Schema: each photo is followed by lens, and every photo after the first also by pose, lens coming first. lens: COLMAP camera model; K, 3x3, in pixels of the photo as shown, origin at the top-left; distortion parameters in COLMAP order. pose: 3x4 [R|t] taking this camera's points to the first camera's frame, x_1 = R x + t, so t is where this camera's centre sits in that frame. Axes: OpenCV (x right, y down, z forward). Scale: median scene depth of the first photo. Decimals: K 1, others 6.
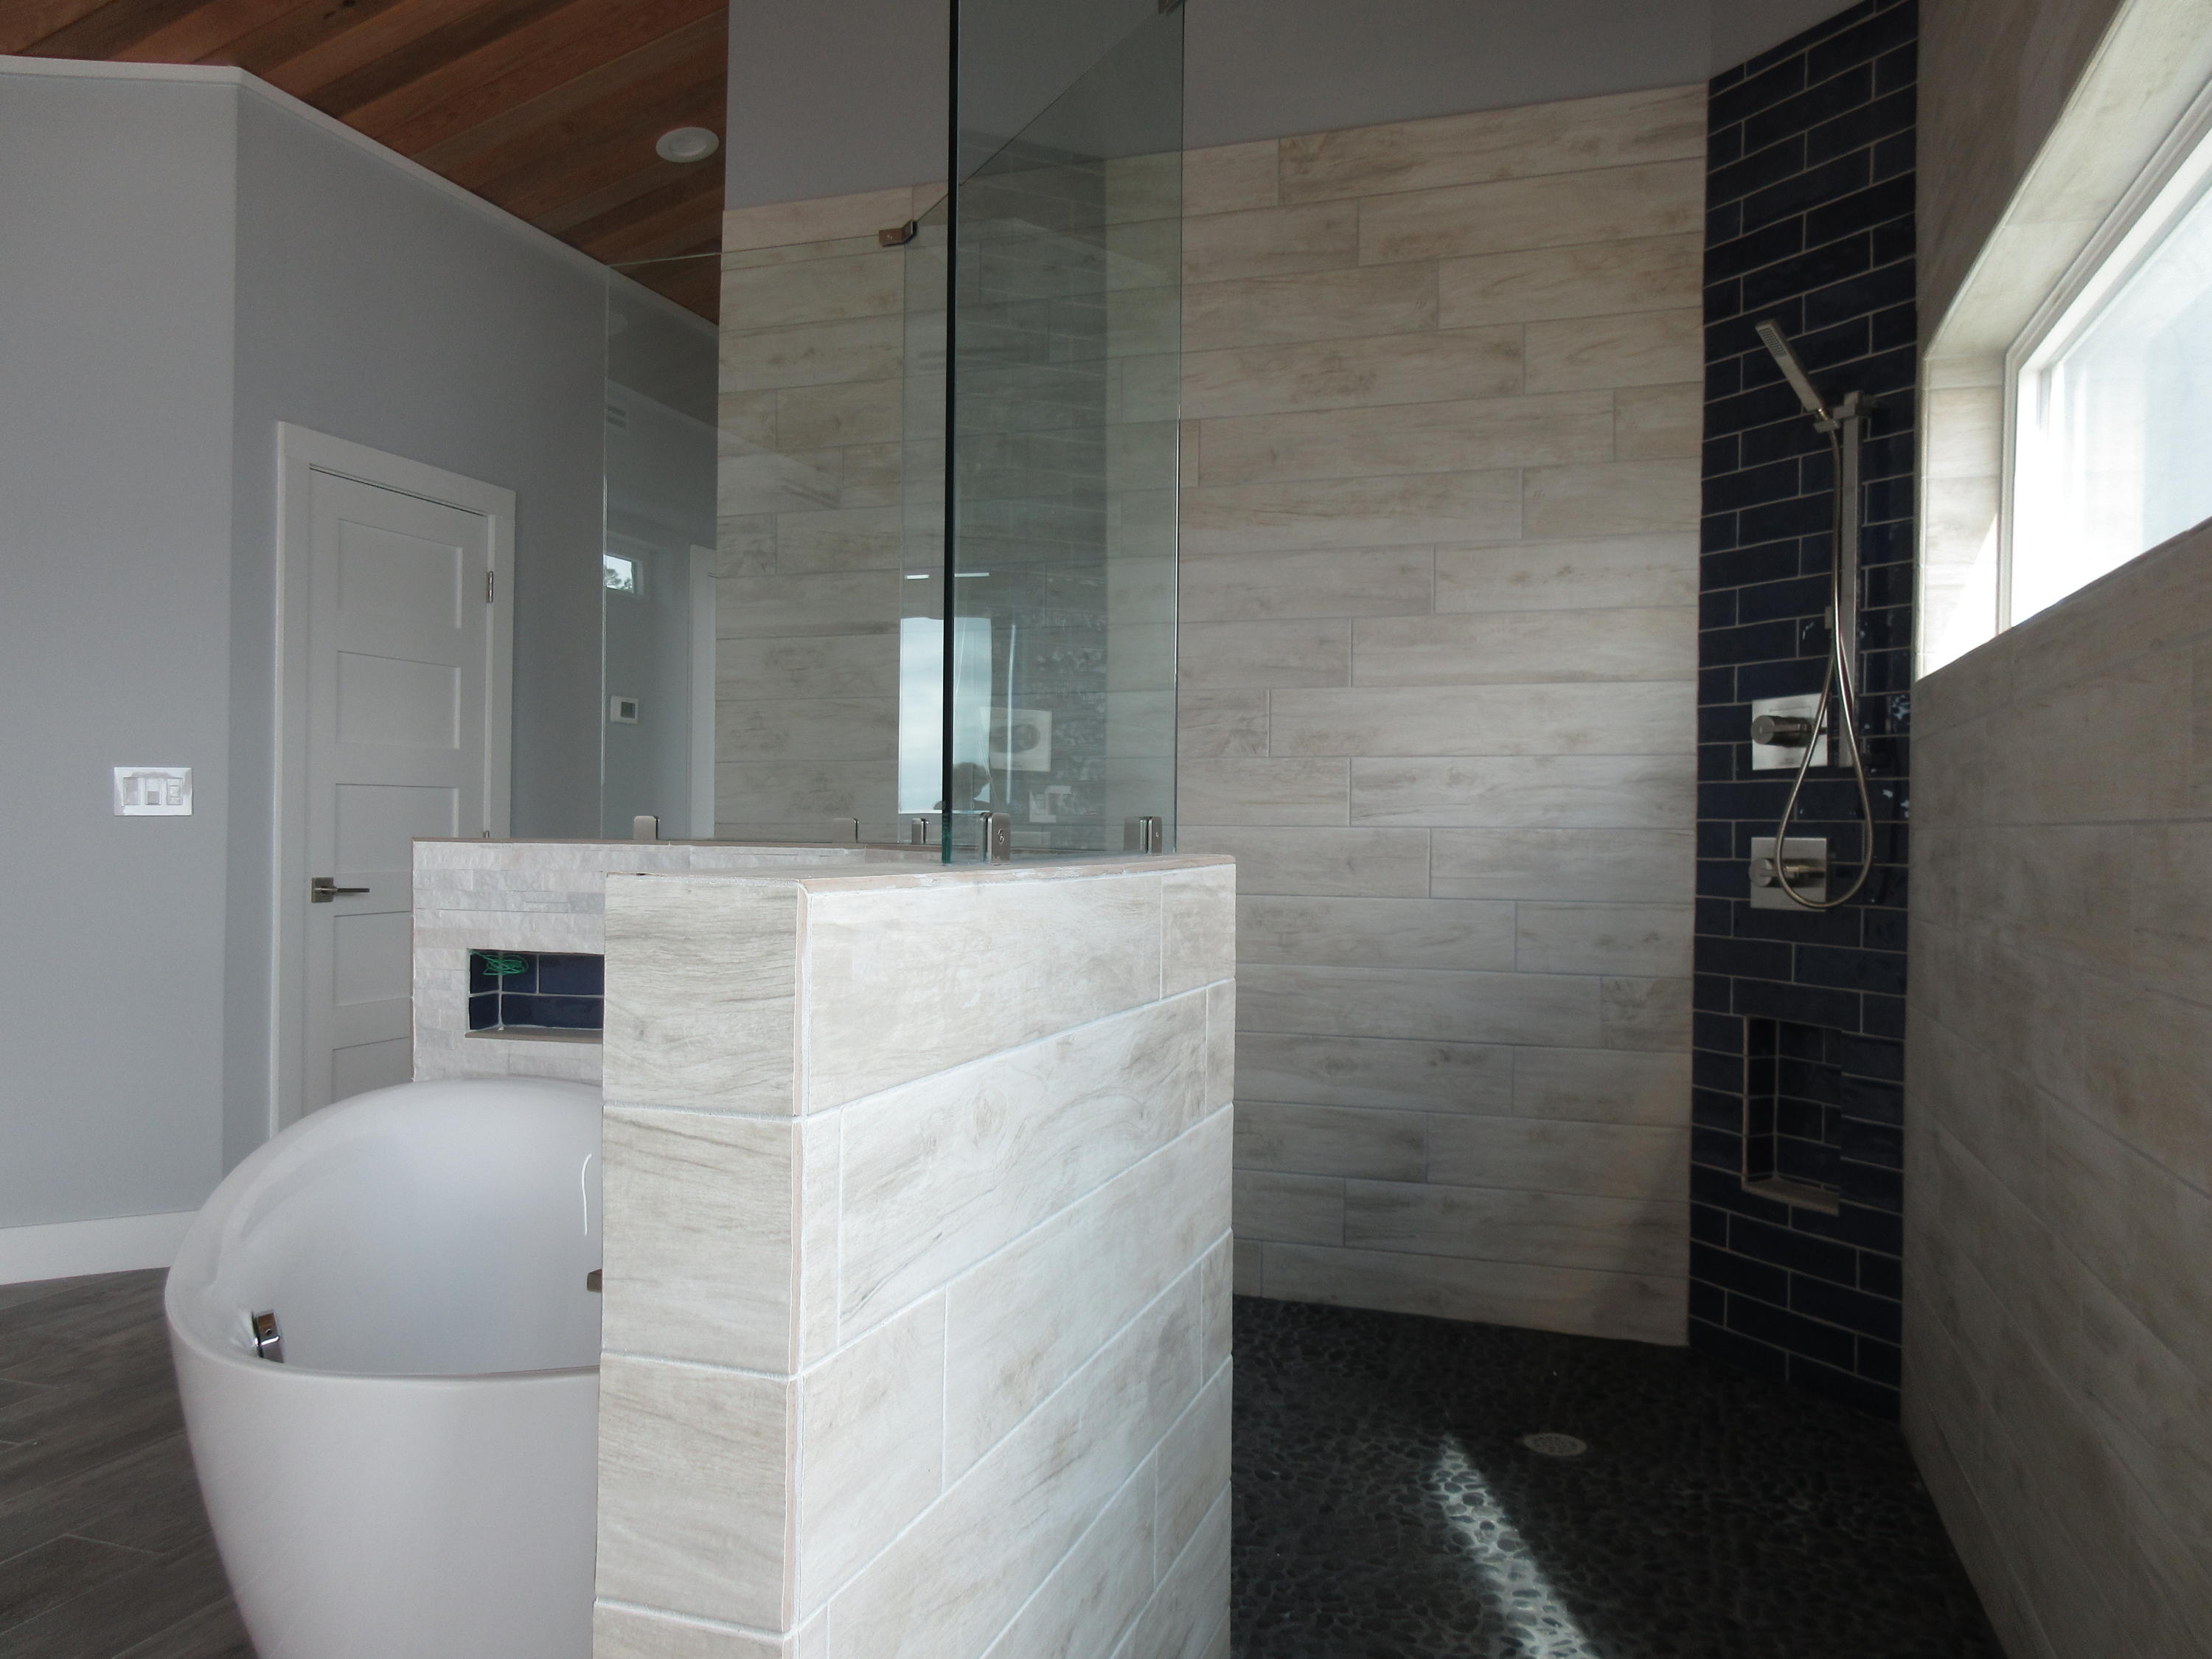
lens RADIAL K [[1615.6, 0, 1105.9], [0, 1615.6, 815.0], [0, 0, 1]] dist [-0.010725, 0.001857]
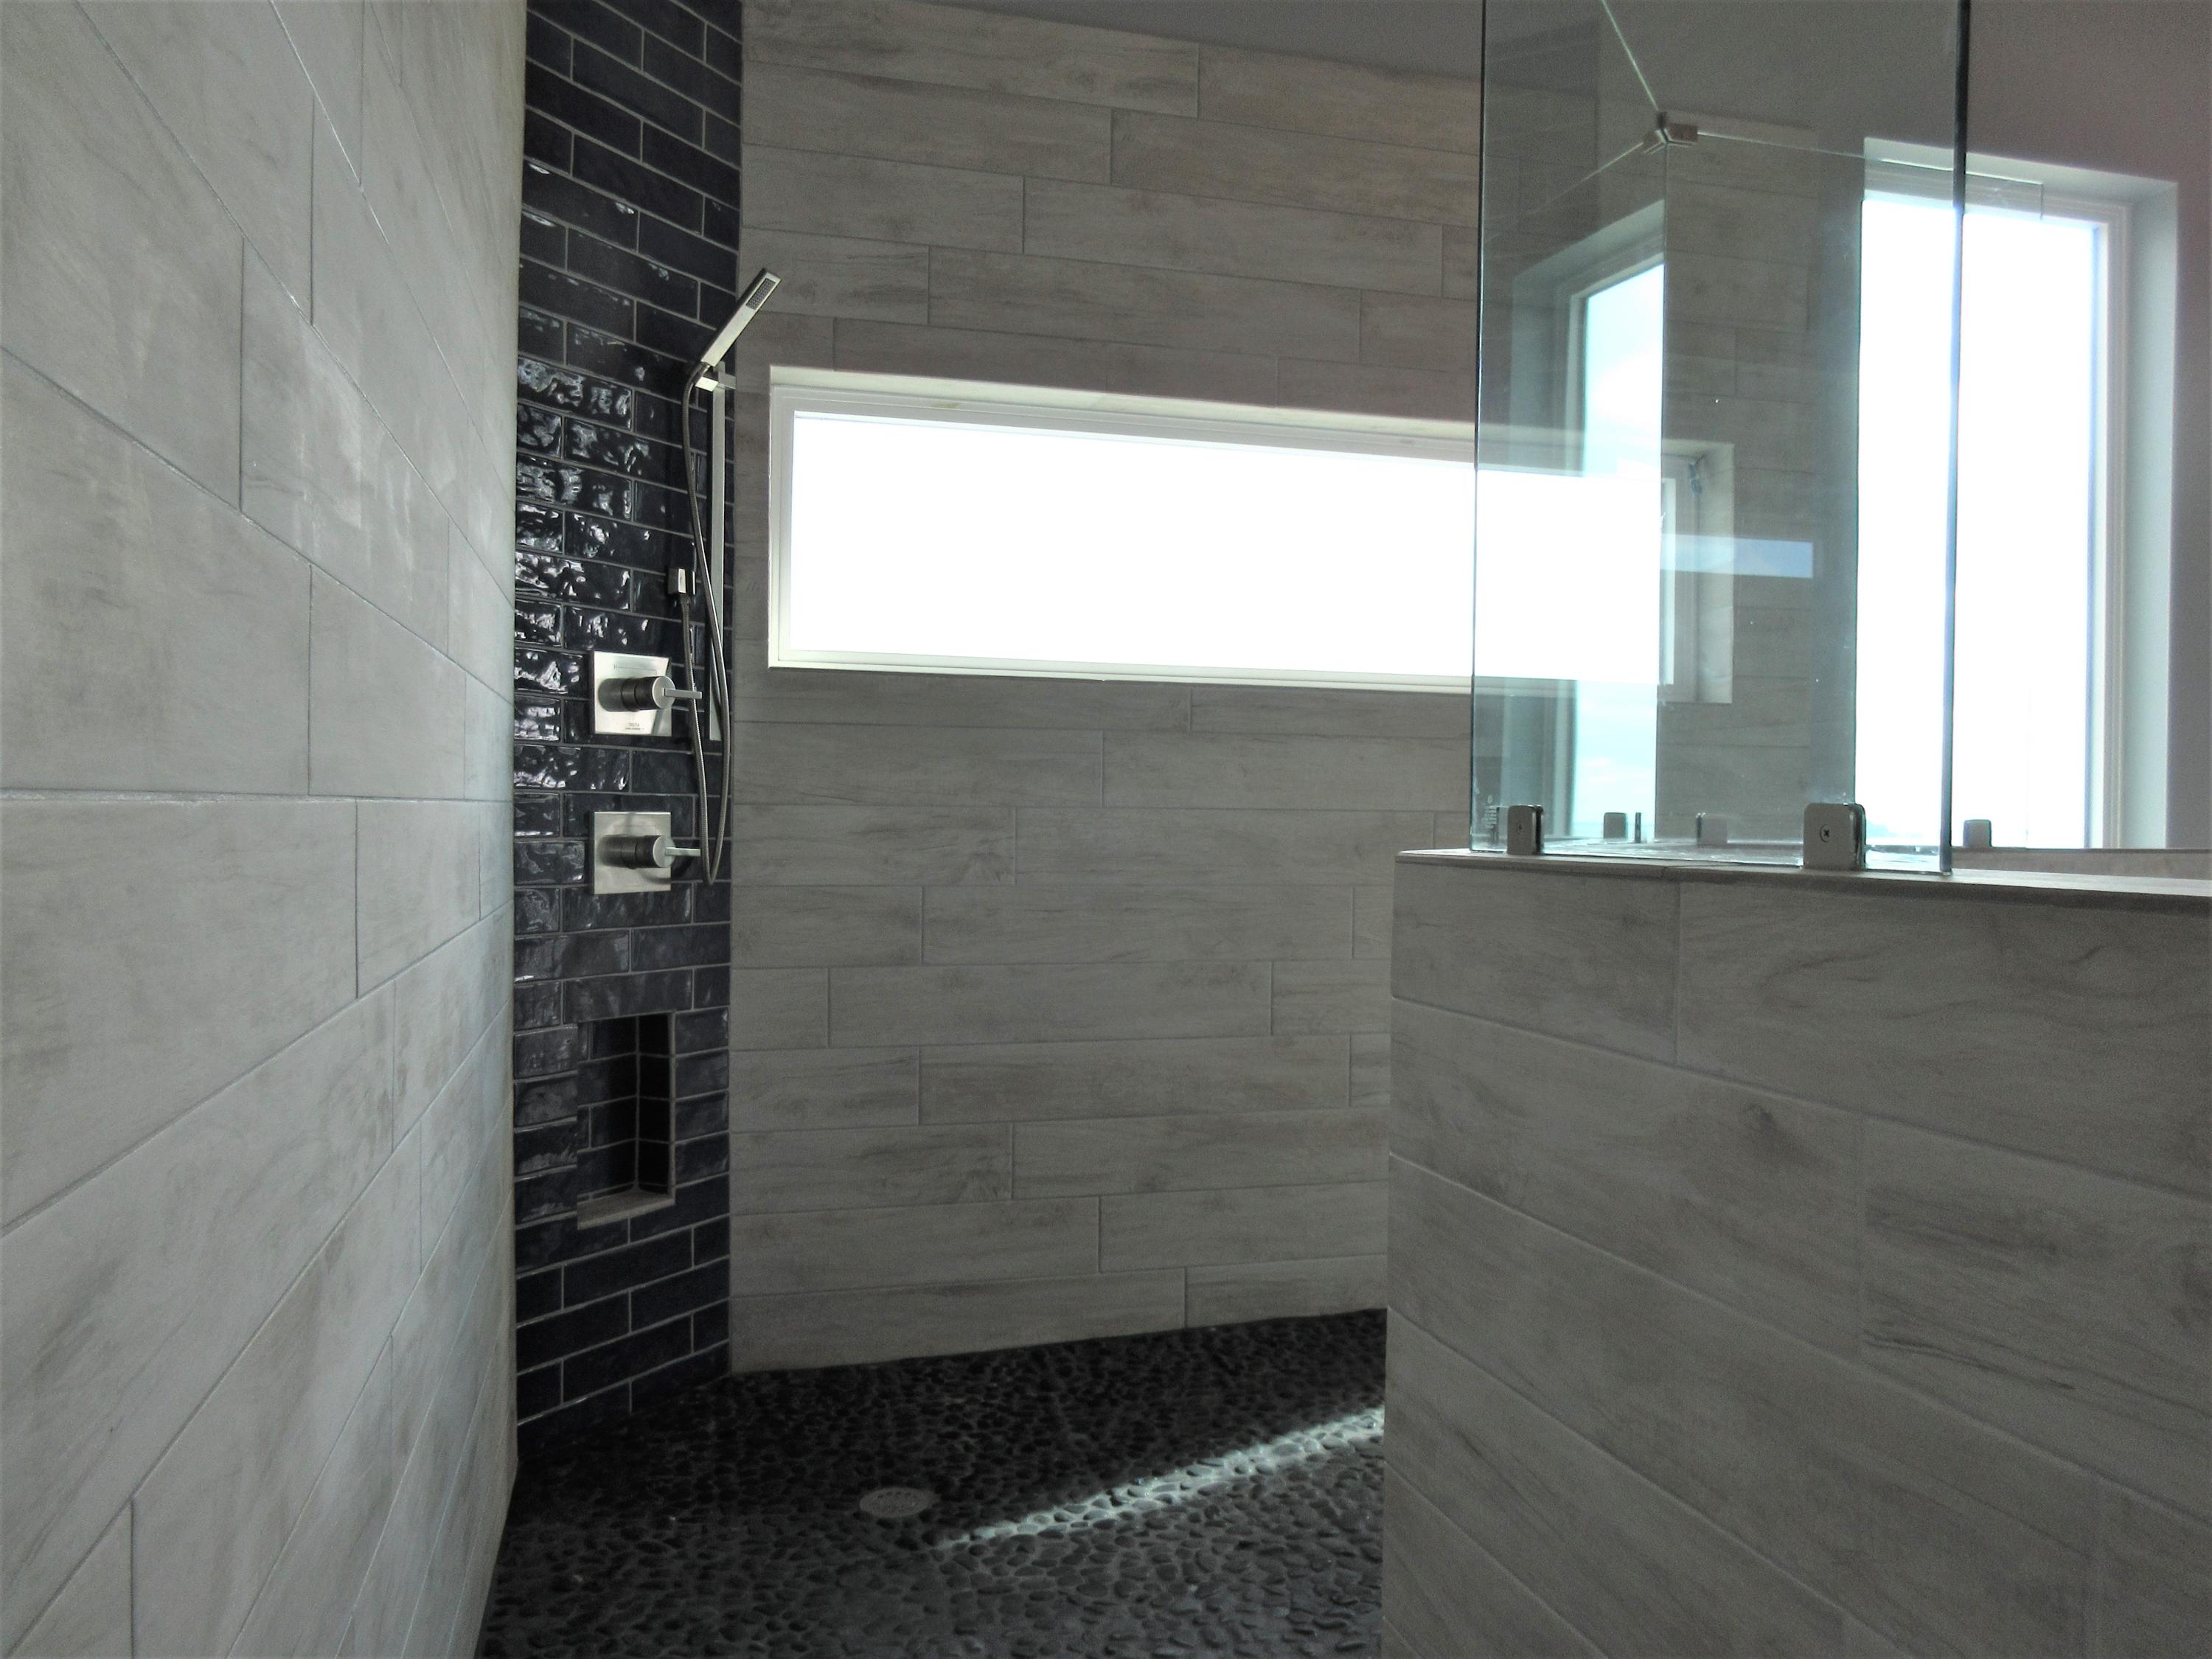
lens RADIAL K [[1615.6, 0, 1096.7], [0, 1615.6, 832.3], [0, 0, 1]] dist [-0.010725, 0.001857]
pose [[-0.546671, -0.024264, 0.836996, -0.503456], [-0.017853, 0.999691, 0.017320, 0.005547], [-0.837157, -0.005475, -0.546935, 1.365002]]
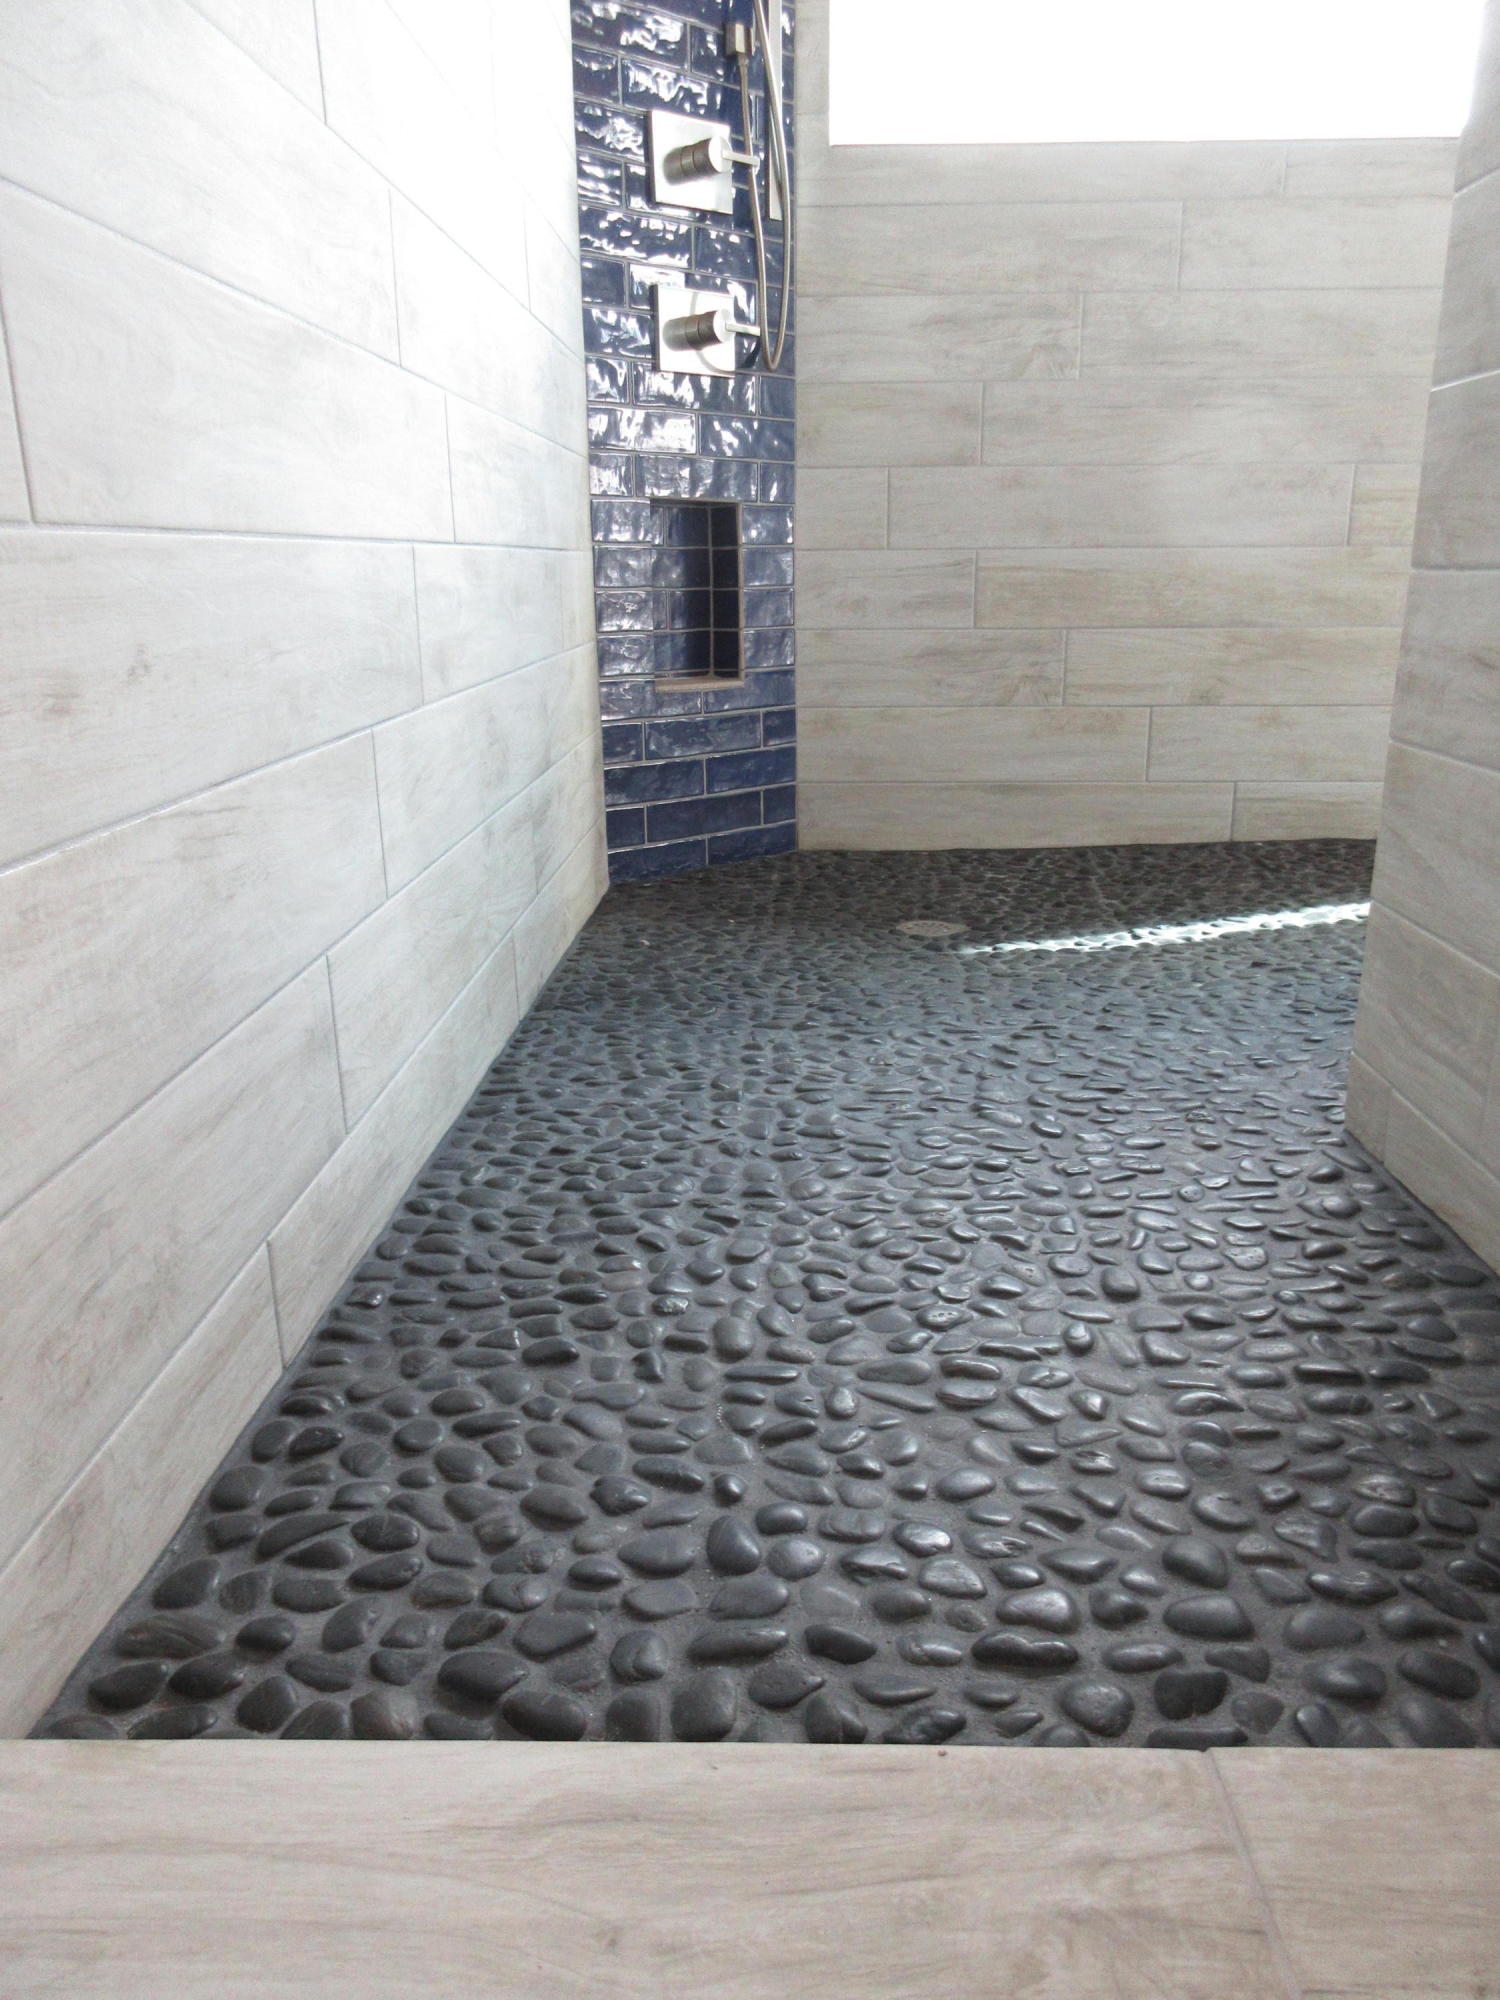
lens RADIAL K [[1460.8, 0, 748.9], [0, 1460.8, 999.0], [0, 0, 1]] dist [-0.010725, 0.001857]
pose [[-0.274018, -0.282452, 0.919312, -0.501315], [0.005033, 0.955465, 0.295060, 0.168727], [-0.961711, 0.085479, -0.260393, 1.309023]]
